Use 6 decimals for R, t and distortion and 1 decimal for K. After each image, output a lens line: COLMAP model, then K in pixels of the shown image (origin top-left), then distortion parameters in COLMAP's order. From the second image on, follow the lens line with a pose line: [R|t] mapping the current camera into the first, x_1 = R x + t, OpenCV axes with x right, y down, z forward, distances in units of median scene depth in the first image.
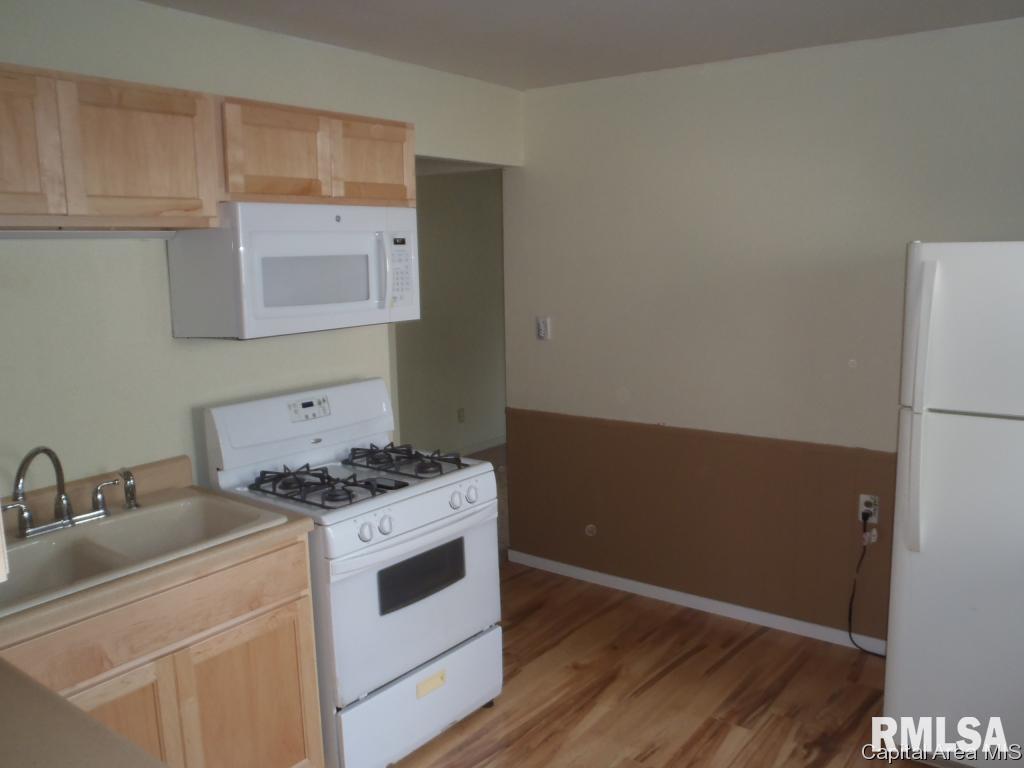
lens RADIAL K [[854.3, 0, 512.0], [0, 854.3, 384.0], [0, 0, 1]] dist [0.001490, -0.001883]
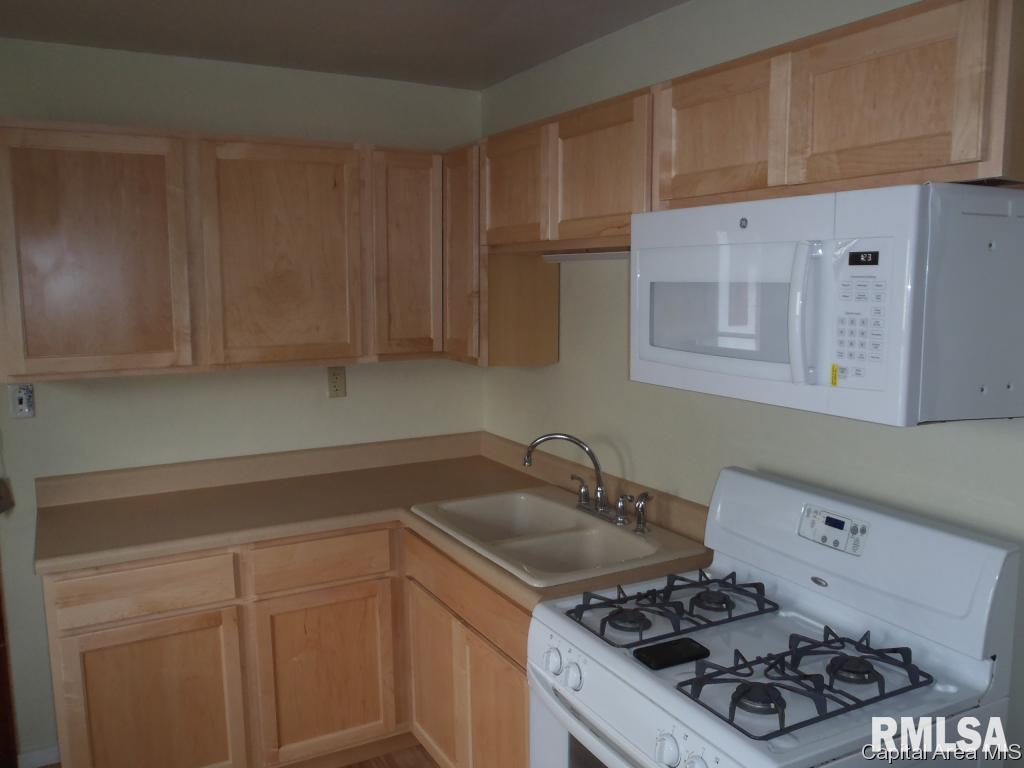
lens RADIAL K [[842.2, 0, 512.0], [0, 842.2, 384.0], [0, 0, 1]] dist [-0.061305, -0.001317]
pose [[-0.407721, 0.139973, -0.902315, 0.388884], [-0.127487, 0.969776, 0.208044, -0.170763], [0.904163, 0.199857, -0.377553, 1.013702]]
